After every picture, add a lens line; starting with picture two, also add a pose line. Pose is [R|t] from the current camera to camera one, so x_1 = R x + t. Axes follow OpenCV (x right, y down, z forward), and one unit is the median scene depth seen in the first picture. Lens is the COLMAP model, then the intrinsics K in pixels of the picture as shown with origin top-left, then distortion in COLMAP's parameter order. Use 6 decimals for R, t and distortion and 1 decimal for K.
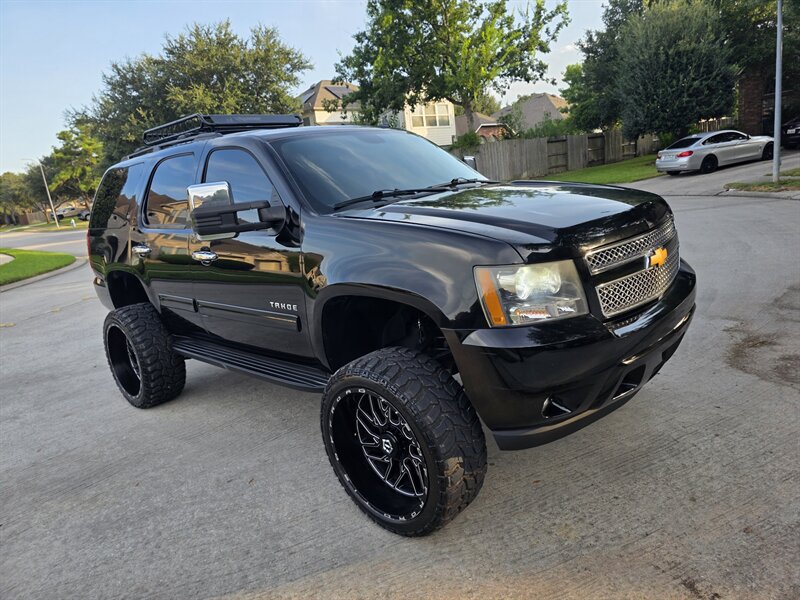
lens RADIAL K [[535.5, 0, 406.7], [0, 535.5, 292.4], [0, 0, 1]] dist [0.055838, -0.052216]
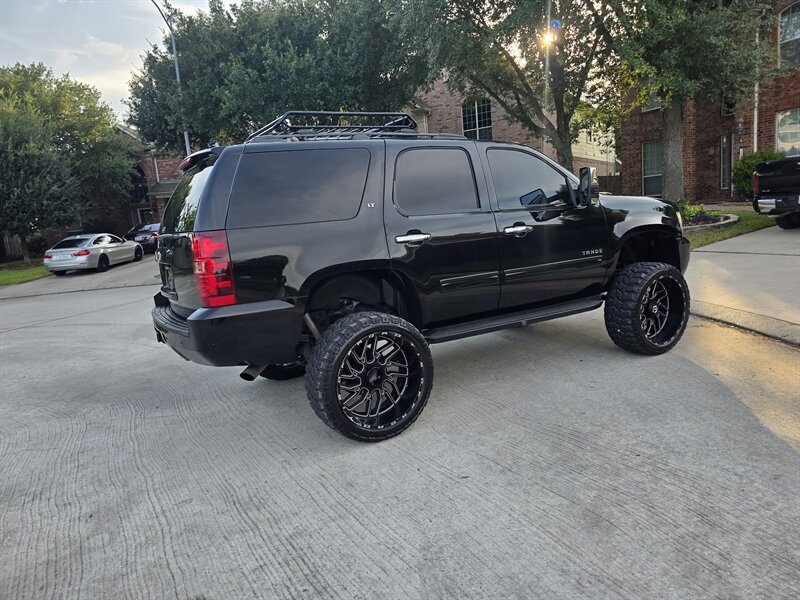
lens RADIAL K [[540.9, 0, 395.4], [0, 540.9, 308.4], [0, 0, 1]] dist [0.060374, -0.056072]
pose [[0.313718, -0.067000, 0.947149, -0.231402], [0.251900, 0.967637, -0.014986, 0.007600], [-0.915493, 0.243289, 0.320443, 0.127416]]
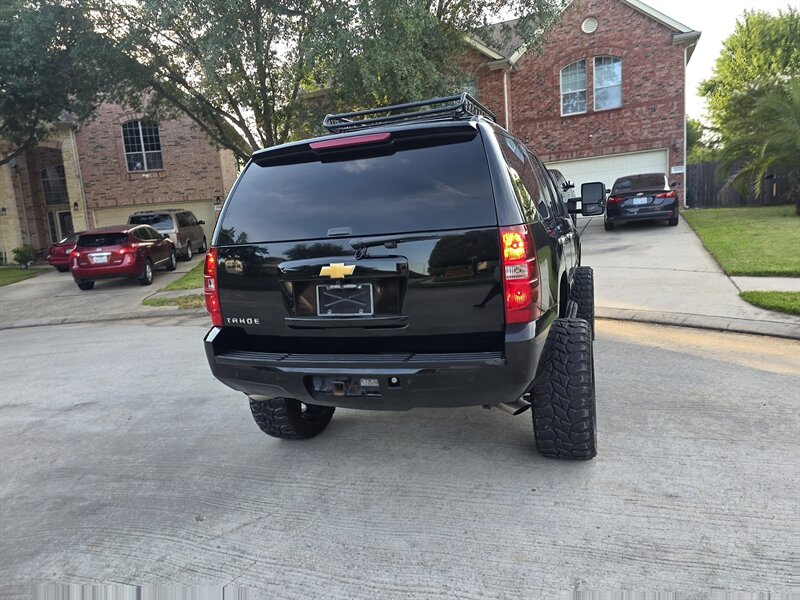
lens RADIAL K [[540.9, 0, 401.1], [0, 540.9, 299.9], [0, 0, 1]] dist [0.060374, -0.056072]
pose [[-0.358003, 0.010404, 0.933662, -0.207114], [0.323908, 0.939227, 0.113734, -0.028871], [-0.875738, 0.343138, -0.339616, 0.263321]]
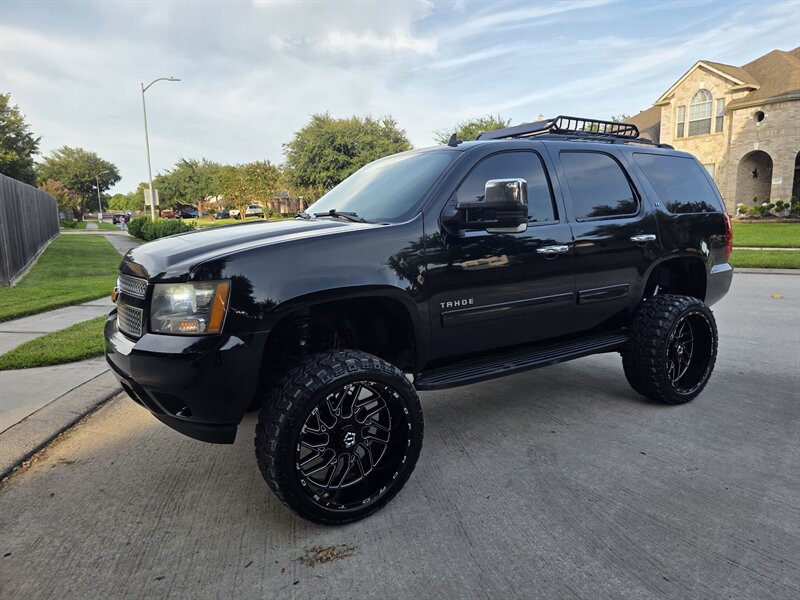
lens RADIAL K [[540.9, 0, 412.6], [0, 540.9, 295.8], [0, 0, 1]] dist [0.060374, -0.056072]
pose [[-0.238590, 0.269068, -0.933101, 0.147464], [-0.162360, 0.936274, 0.311497, -0.056015], [0.957452, 0.225818, -0.179700, 0.189235]]
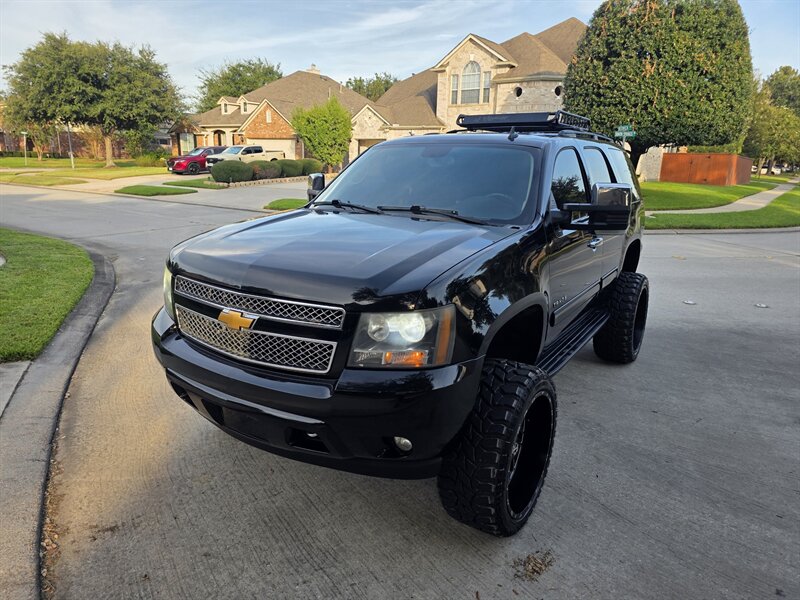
lens RADIAL K [[540.9, 0, 398.9], [0, 540.9, 288.2], [0, 0, 1]] dist [0.060374, -0.056072]
pose [[0.163833, 0.343163, -0.924877, 0.142884], [-0.252878, 0.920828, 0.296866, -0.049079], [0.953526, 0.185244, 0.237640, 0.105983]]
